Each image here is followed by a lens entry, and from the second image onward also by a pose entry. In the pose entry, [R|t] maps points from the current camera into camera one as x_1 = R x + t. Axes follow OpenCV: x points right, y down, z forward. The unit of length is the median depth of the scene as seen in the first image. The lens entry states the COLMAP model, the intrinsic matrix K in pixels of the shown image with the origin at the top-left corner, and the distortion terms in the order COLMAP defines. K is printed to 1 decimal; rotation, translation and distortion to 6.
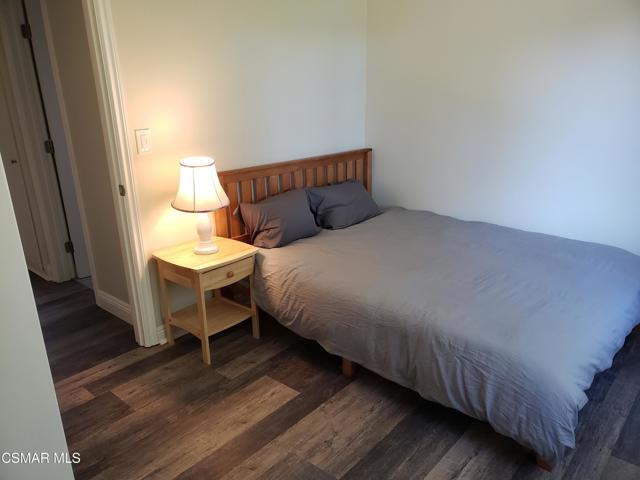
lens RADIAL K [[497.1, 0, 320.0], [0, 497.1, 240.0], [0, 0, 1]] dist [-0.001130, -0.006033]
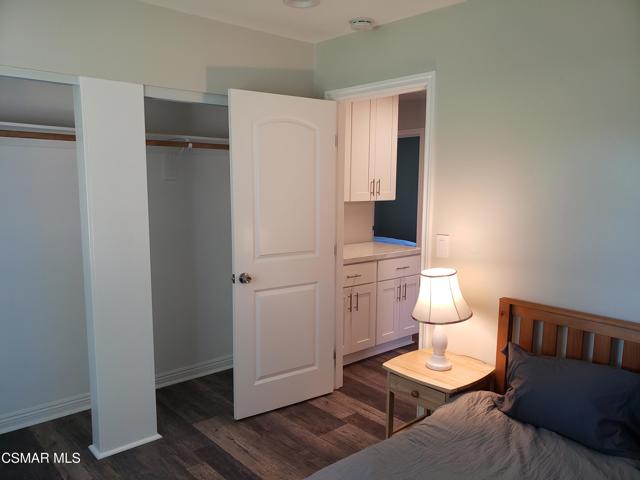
lens RADIAL K [[497.1, 0, 320.0], [0, 497.1, 240.0], [0, 0, 1]] dist [-0.001130, -0.006033]
pose [[-0.099795, 0.141460, -0.984901, 0.759506], [-0.310492, 0.935988, 0.165896, -0.319326], [0.945323, 0.322359, -0.049485, 0.832498]]
